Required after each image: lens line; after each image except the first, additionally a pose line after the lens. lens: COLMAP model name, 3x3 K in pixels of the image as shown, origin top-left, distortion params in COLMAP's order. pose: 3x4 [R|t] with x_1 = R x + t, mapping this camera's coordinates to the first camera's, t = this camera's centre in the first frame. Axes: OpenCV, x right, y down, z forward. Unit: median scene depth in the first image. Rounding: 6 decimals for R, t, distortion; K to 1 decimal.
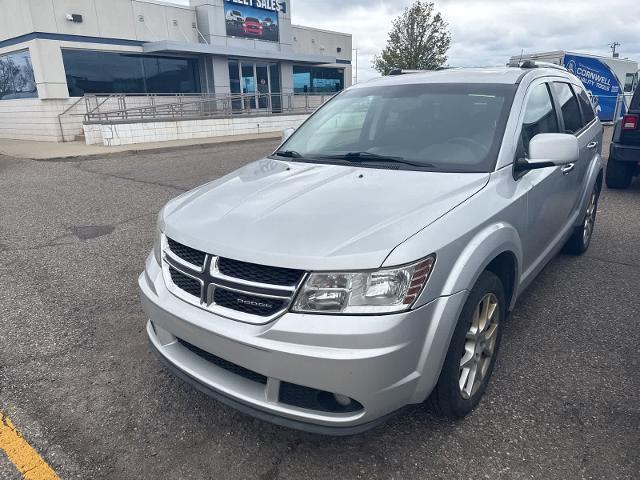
lens RADIAL K [[451.7, 0, 318.5], [0, 451.7, 243.2], [0, 0, 1]] dist [0.037284, -0.037225]
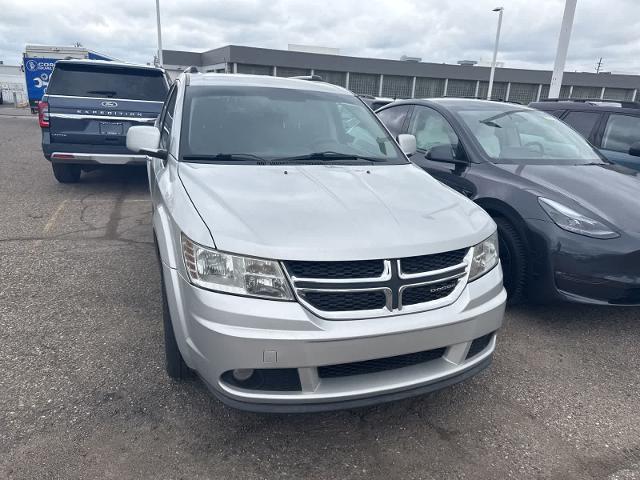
lens RADIAL K [[451.7, 0, 320.7], [0, 451.7, 241.2], [0, 0, 1]] dist [0.037284, -0.037225]
pose [[0.516790, -0.204277, 0.831384, -0.537637], [0.199969, 0.973055, 0.114785, -0.075331], [-0.832431, 0.106931, 0.543714, 0.278611]]
